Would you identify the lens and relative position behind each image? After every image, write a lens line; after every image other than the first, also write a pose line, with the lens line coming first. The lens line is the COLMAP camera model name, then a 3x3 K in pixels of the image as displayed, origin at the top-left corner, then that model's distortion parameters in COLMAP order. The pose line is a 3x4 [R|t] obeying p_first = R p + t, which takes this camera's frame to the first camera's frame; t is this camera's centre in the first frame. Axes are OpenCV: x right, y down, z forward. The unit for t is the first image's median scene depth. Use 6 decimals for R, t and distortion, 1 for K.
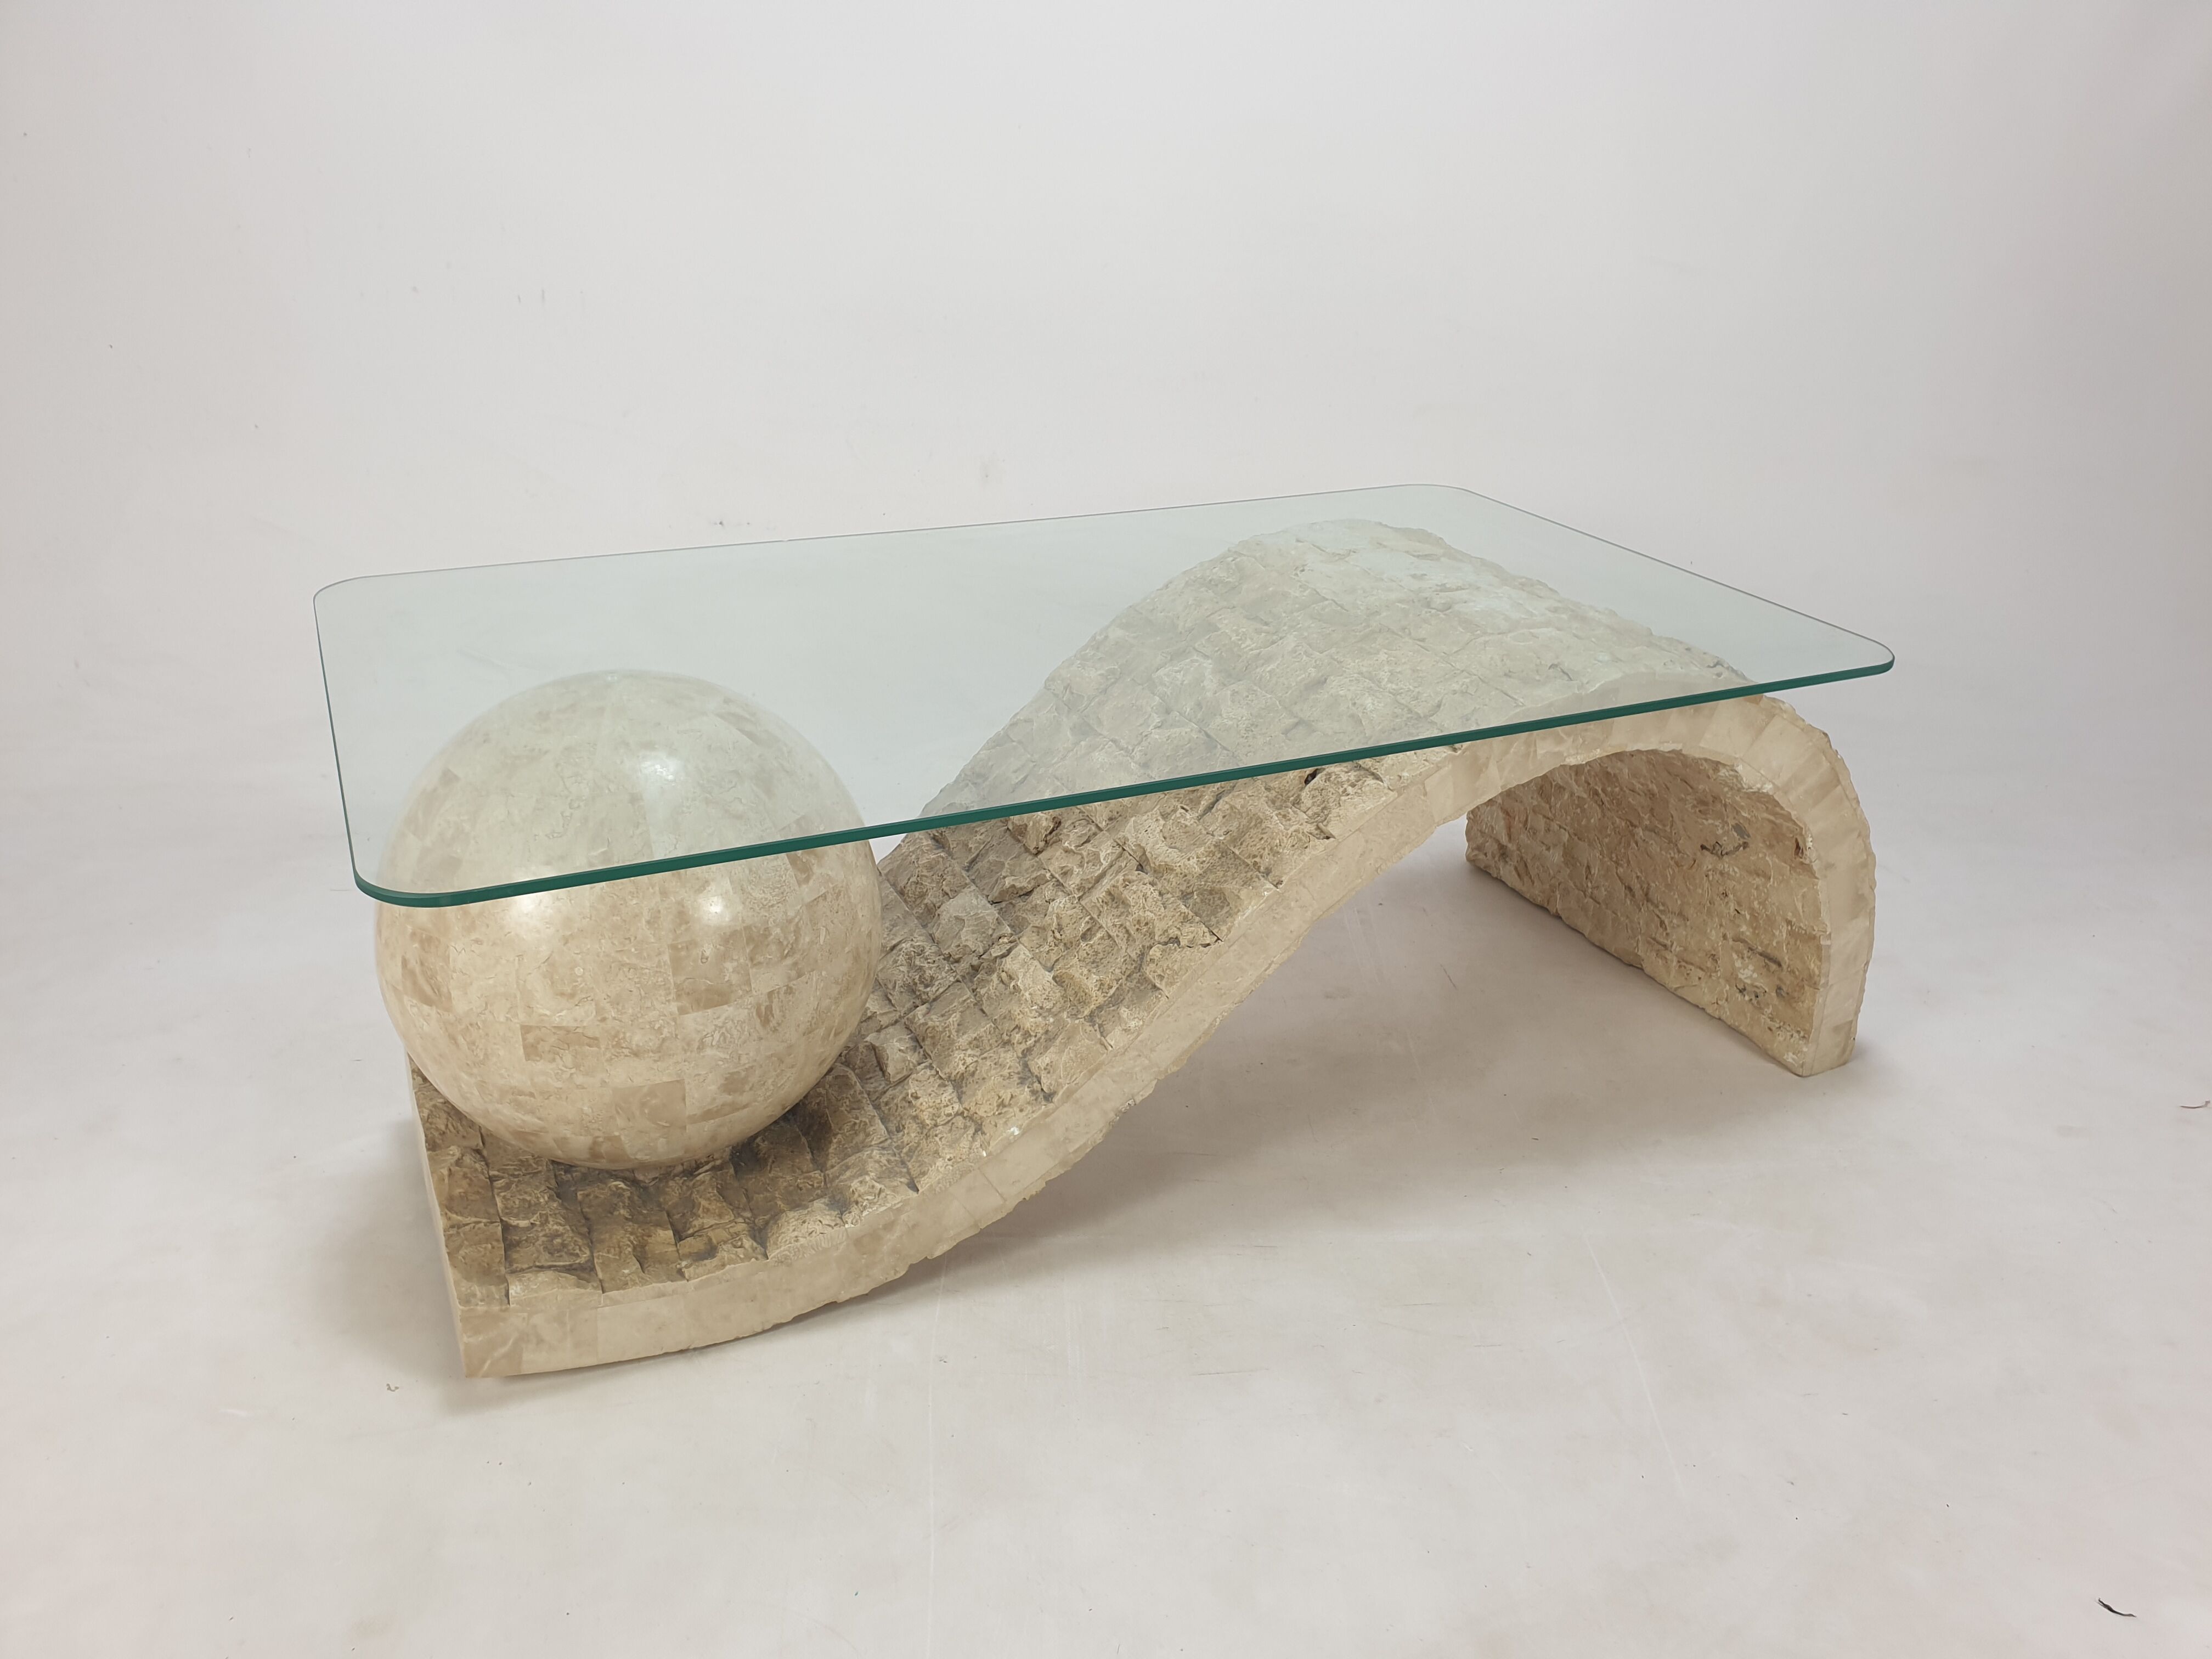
lens RADIAL K [[1711.5, 0, 1114.4], [0, 1711.5, 821.4], [0, 0, 1]] dist [0.099598, -0.316803]
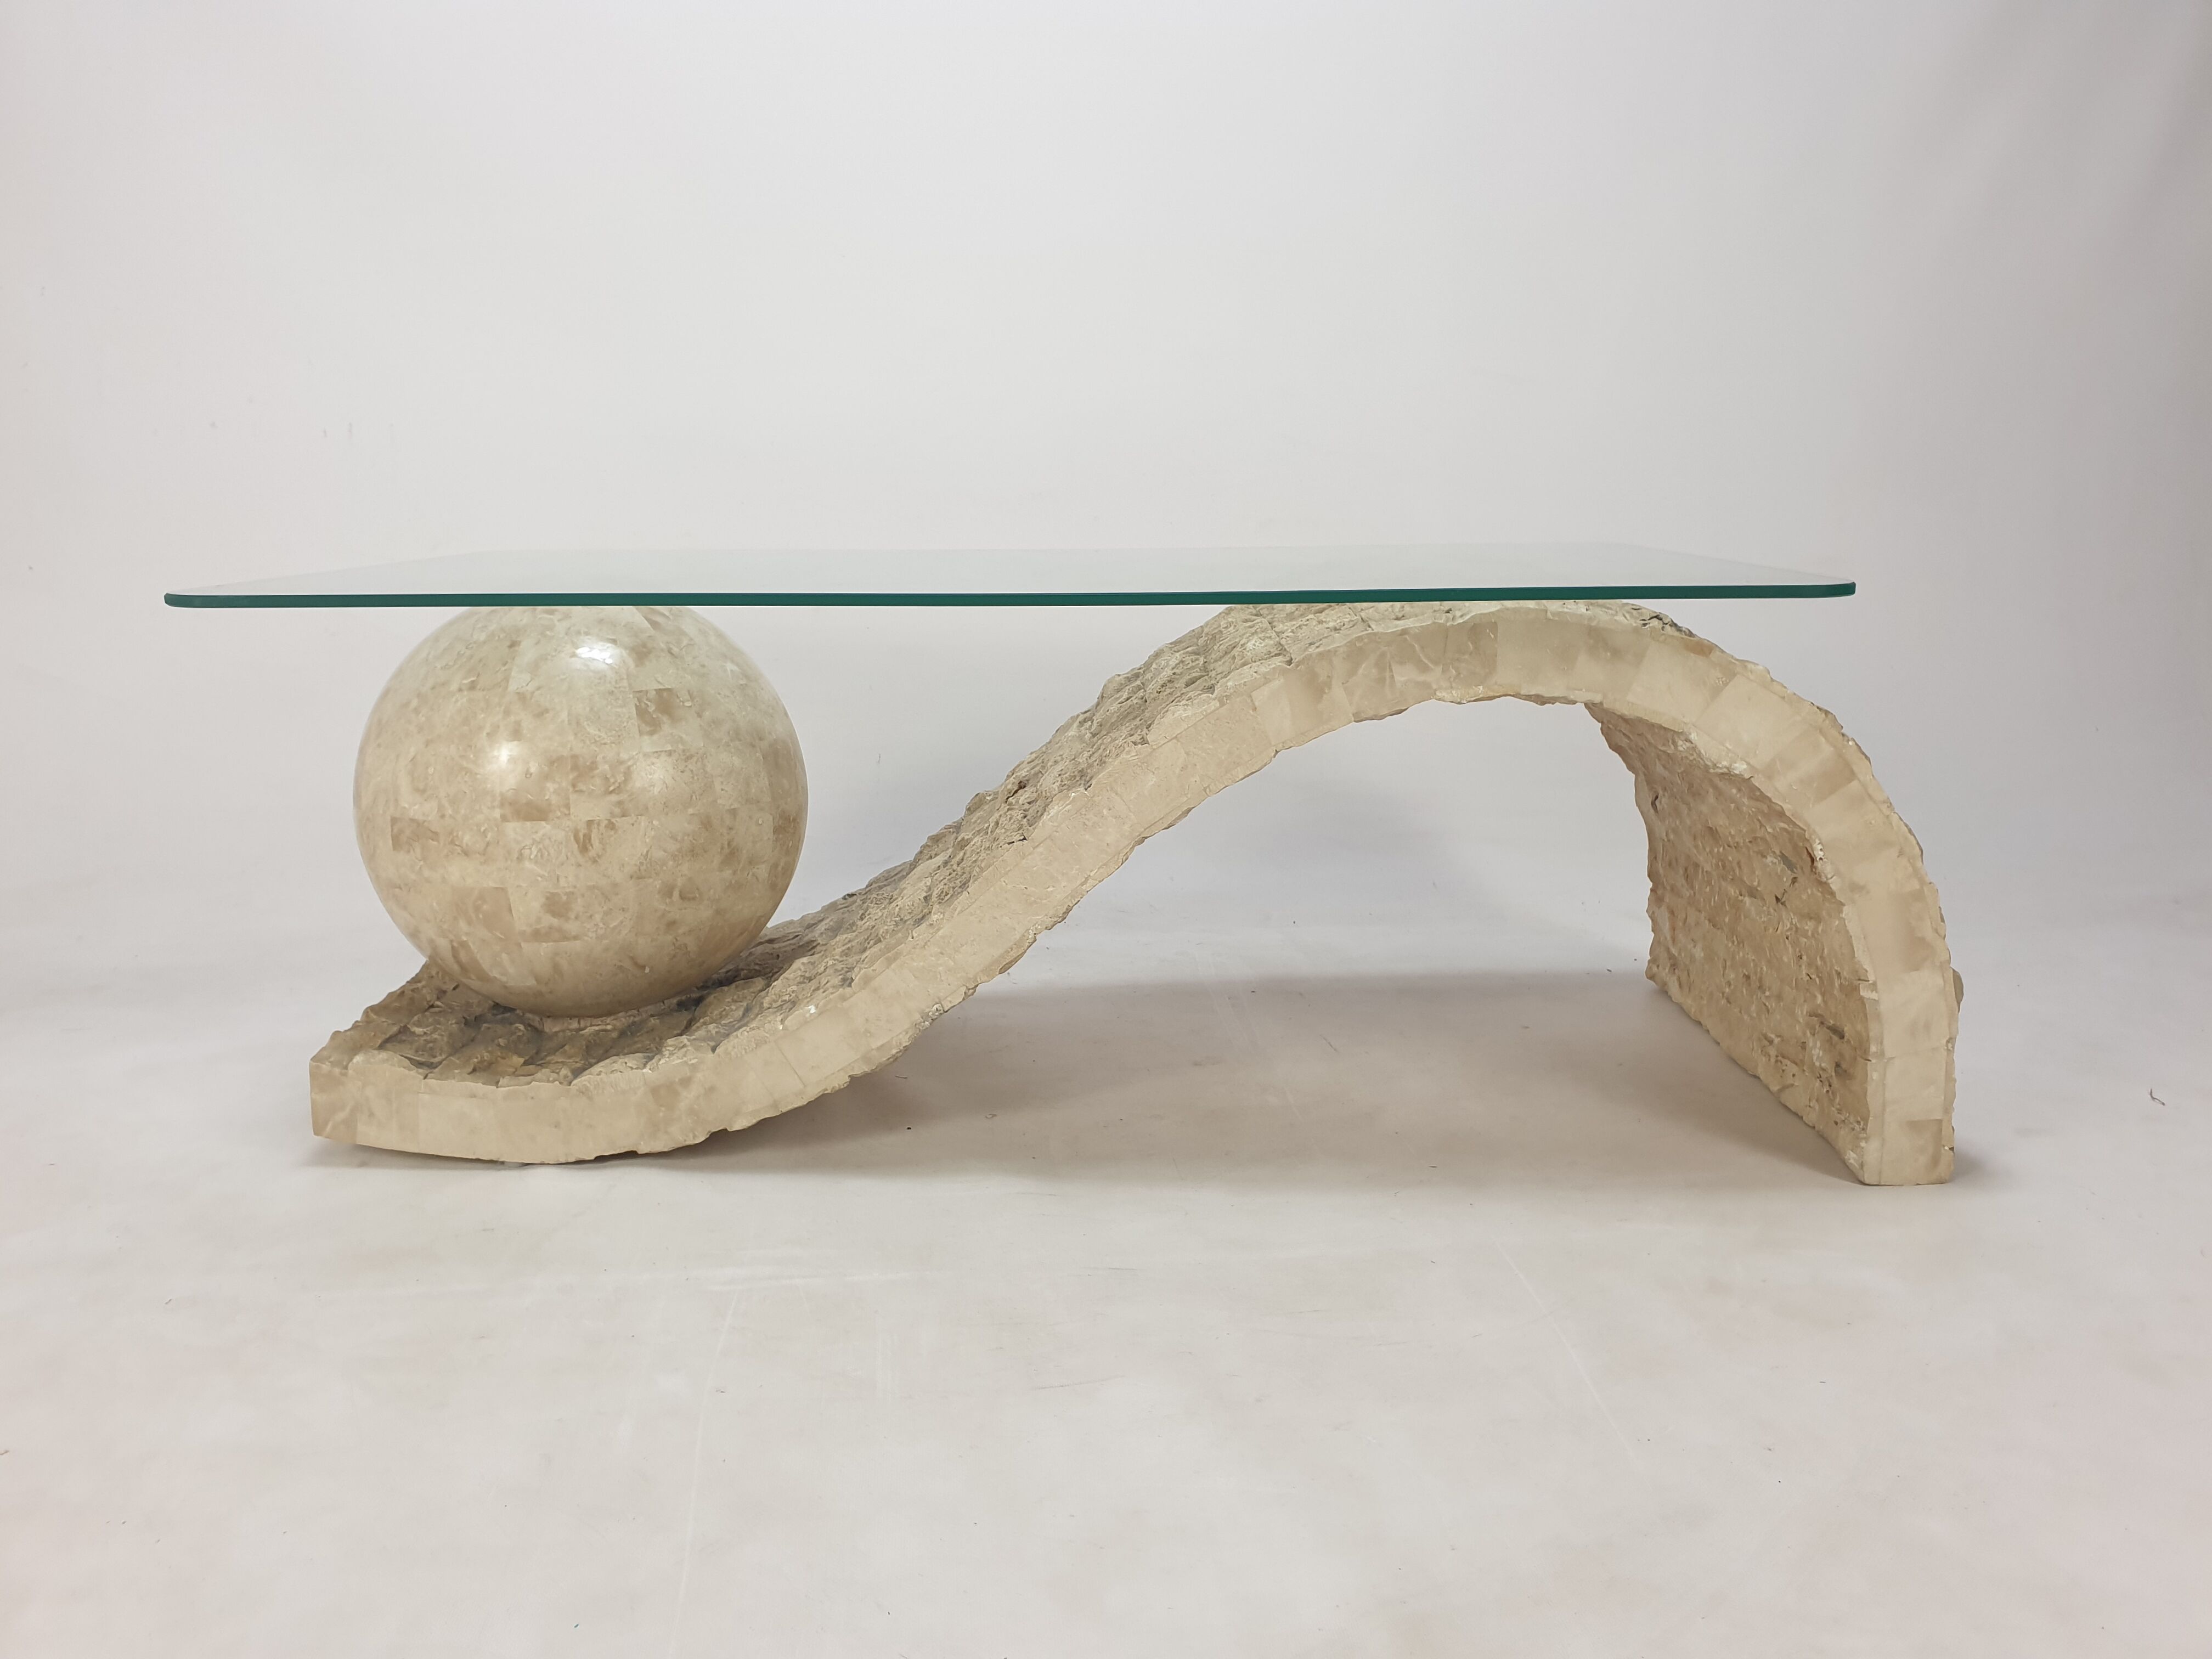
lens RADIAL K [[1721.6, 0, 1104.5], [0, 1721.6, 826.3], [0, 0, 1]] dist [0.003350, -0.013100]
pose [[0.895918, 0.058467, -0.440355, 0.531337], [-0.152432, 0.971574, -0.181130, 0.232029], [0.417247, 0.229402, 0.879363, 0.162361]]
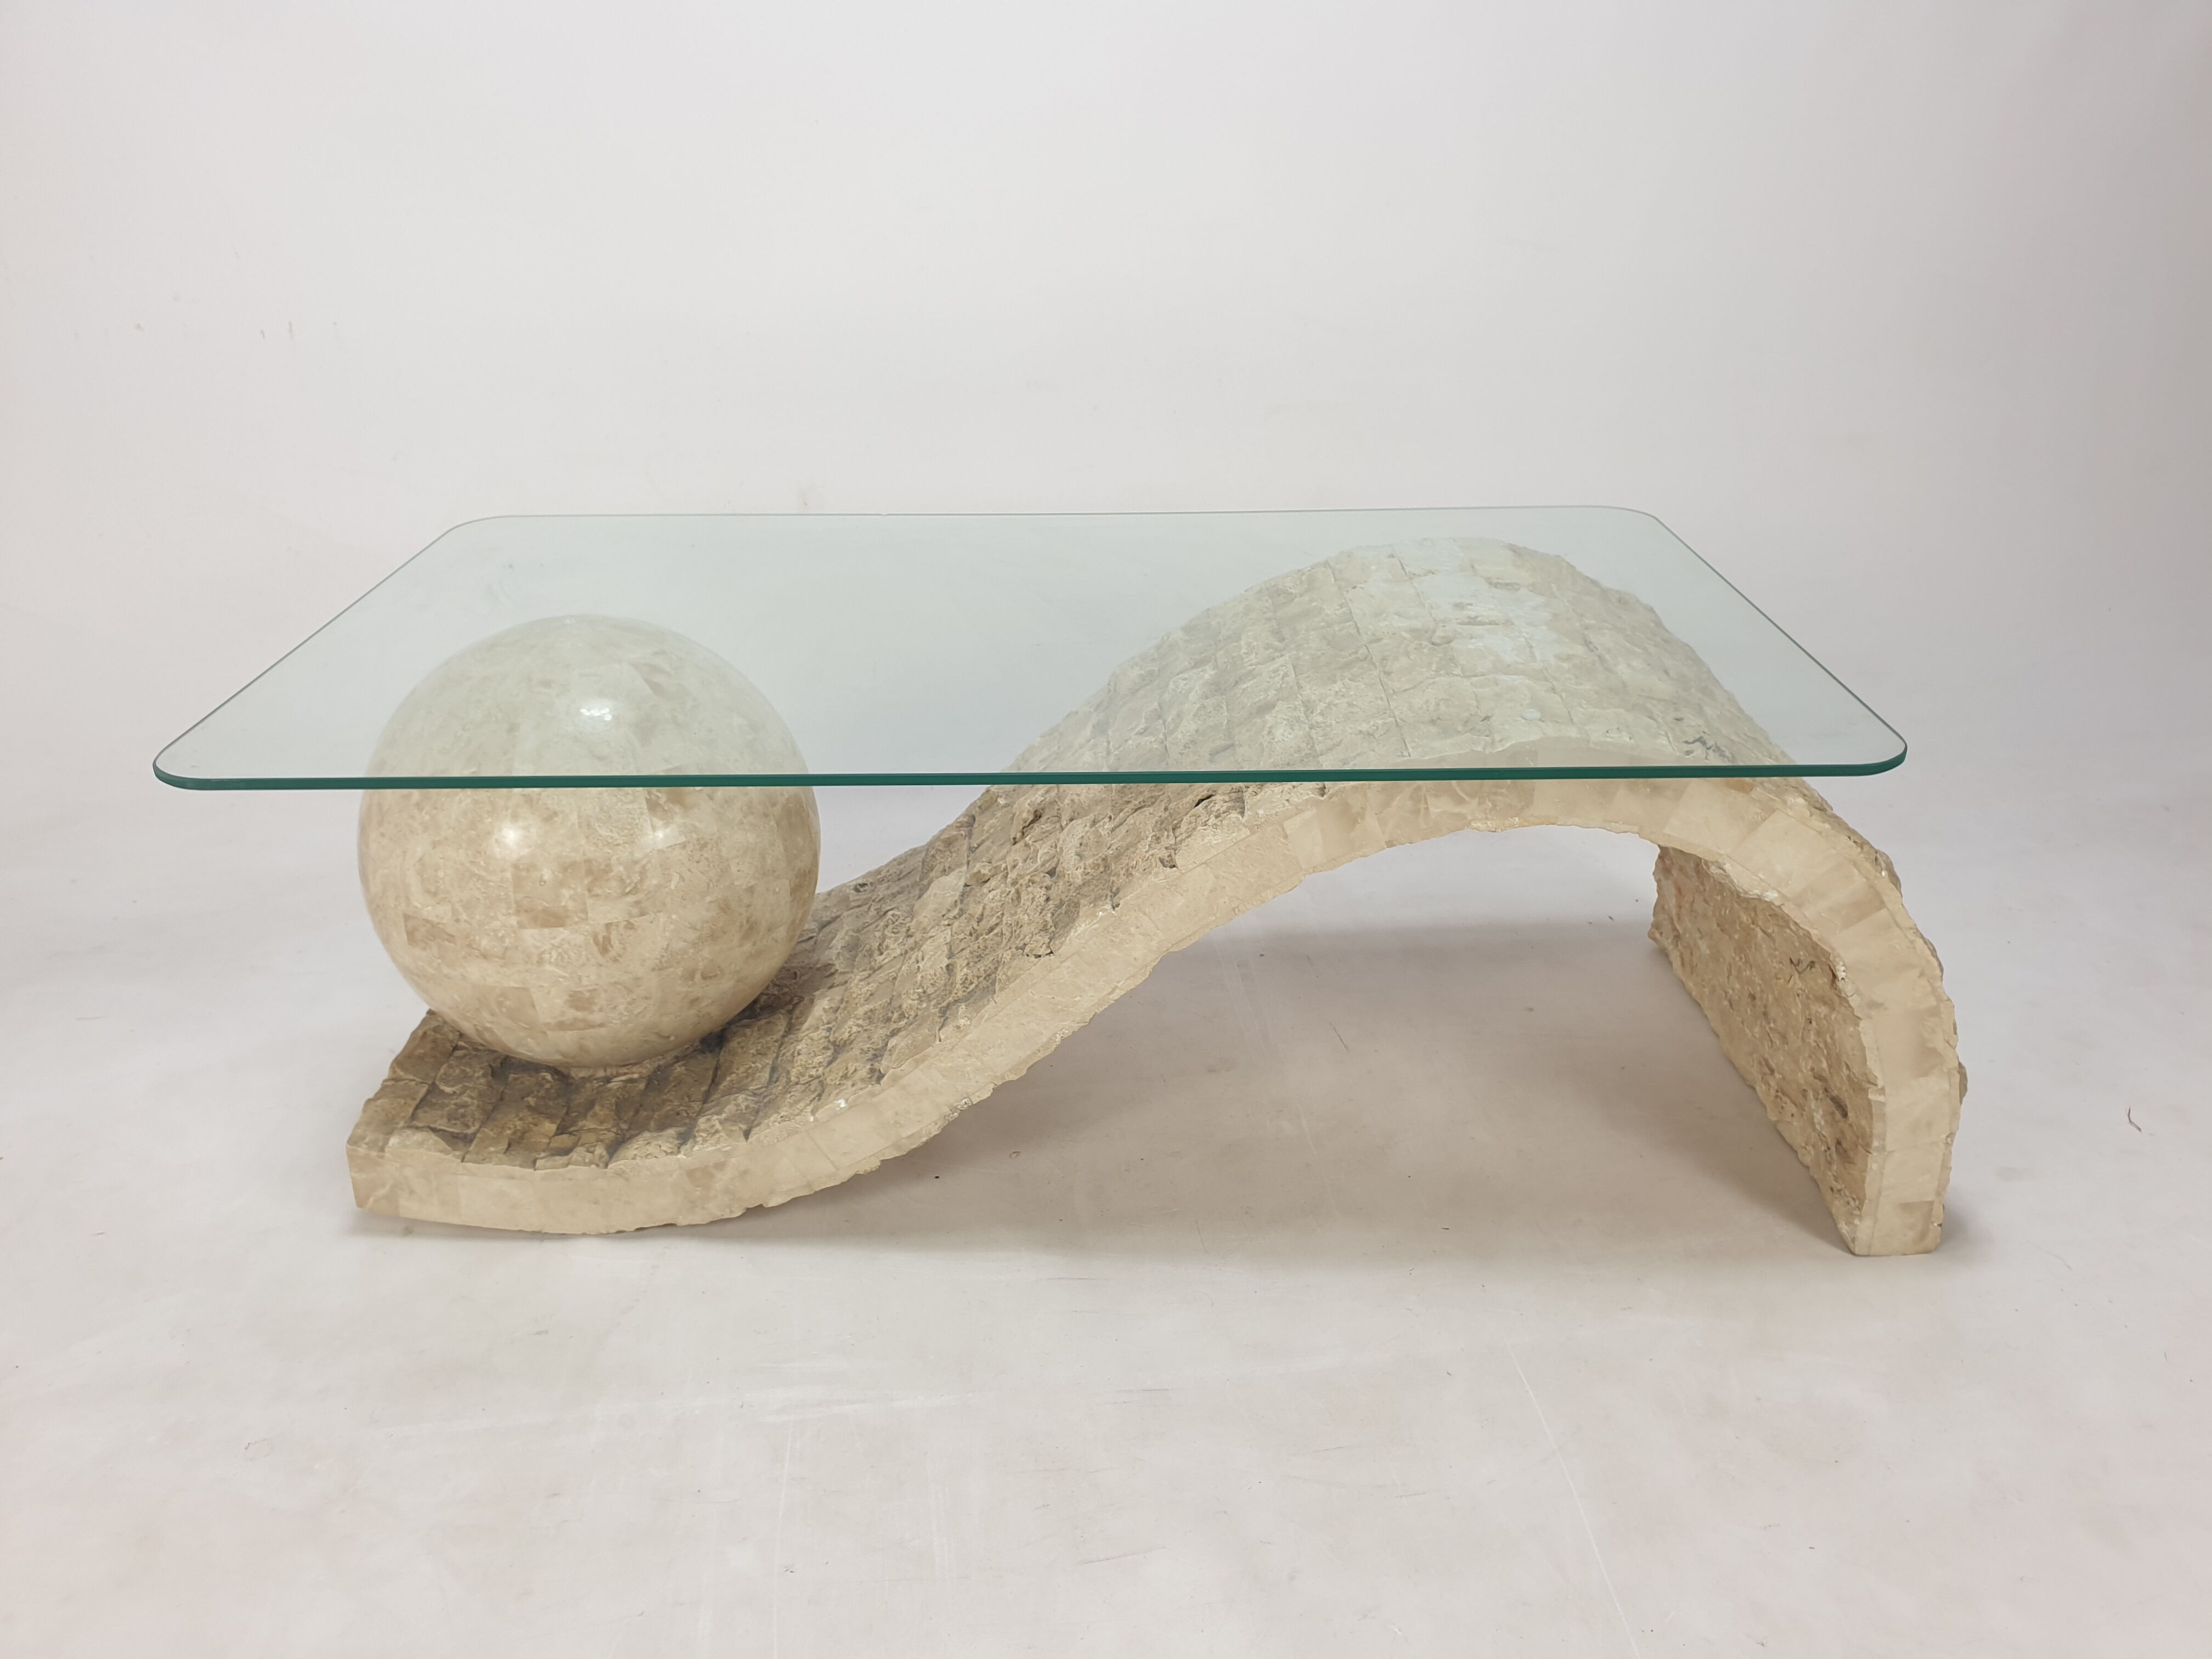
lens RADIAL K [[1722.7, 0, 1114.9], [0, 1722.7, 823.6], [0, 0, 1]] dist [-0.002449, -0.005155]
pose [[0.906999, 0.145801, -0.395088, 0.467110], [-0.143223, 0.989029, 0.036188, -0.043746], [0.396029, 0.023763, 0.917930, 0.123636]]
